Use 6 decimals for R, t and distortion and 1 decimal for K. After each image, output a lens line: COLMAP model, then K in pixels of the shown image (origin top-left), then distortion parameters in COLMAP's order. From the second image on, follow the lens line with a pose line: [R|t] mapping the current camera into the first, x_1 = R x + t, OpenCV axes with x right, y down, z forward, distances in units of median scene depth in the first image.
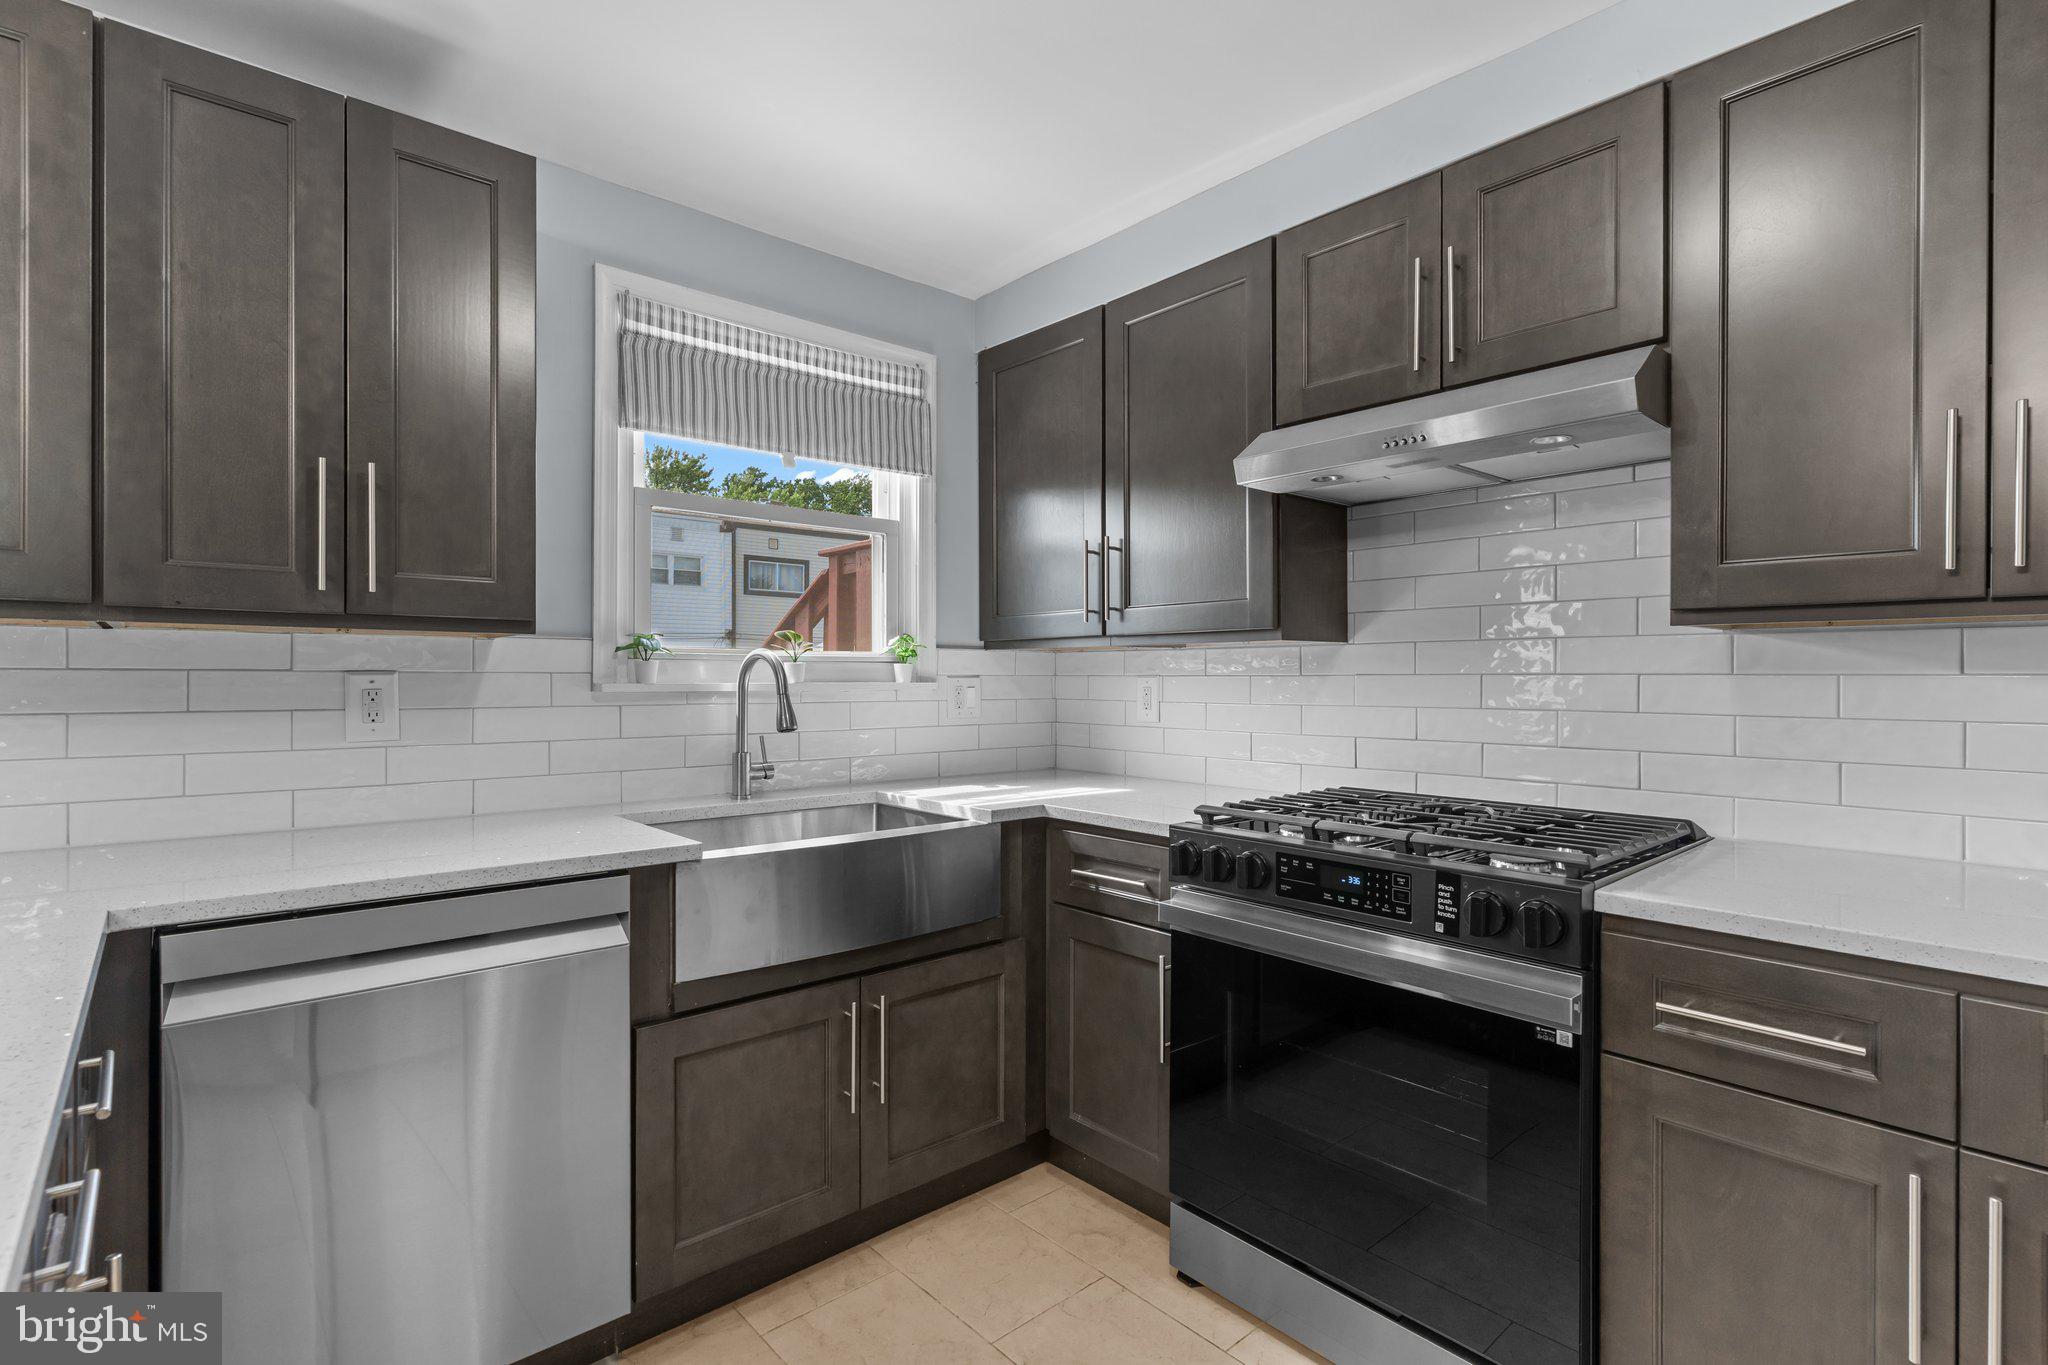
lens RADIAL K [[975.7, 0, 1019.3], [0, 975.7, 686.6], [0, 0, 1]] dist [0.003565, -0.001978]
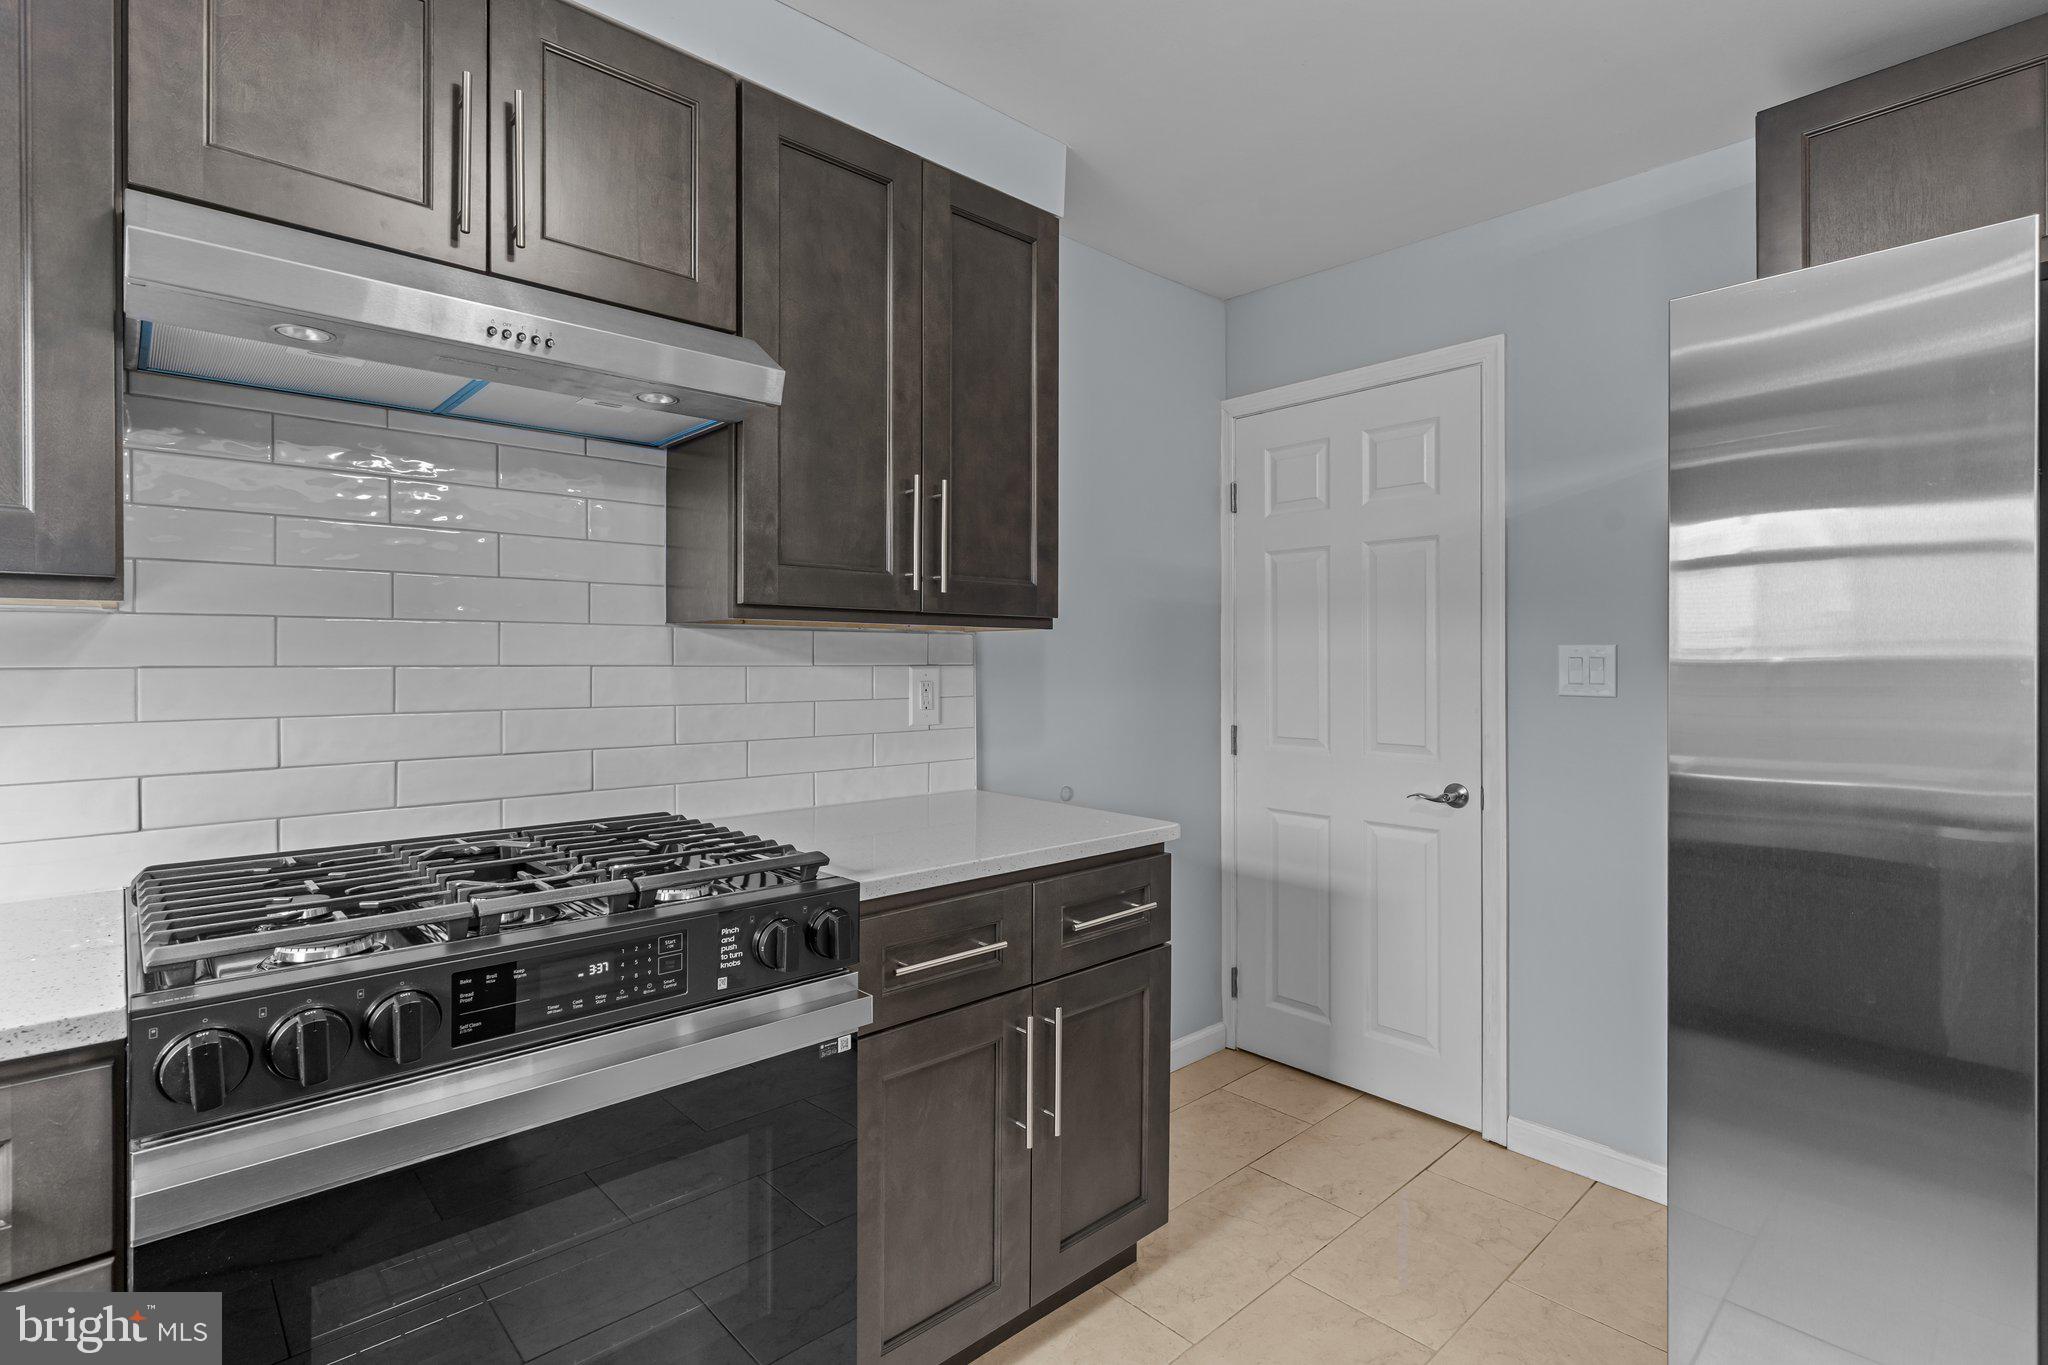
lens RADIAL K [[975.7, 0, 1020.8], [0, 975.7, 668.4], [0, 0, 1]] dist [0.003565, -0.001978]
pose [[-0.025396, -0.004878, 0.999666, -0.326133], [0.012573, 0.999907, 0.005198, -0.010796], [-0.999598, 0.012701, -0.025332, 0.674136]]
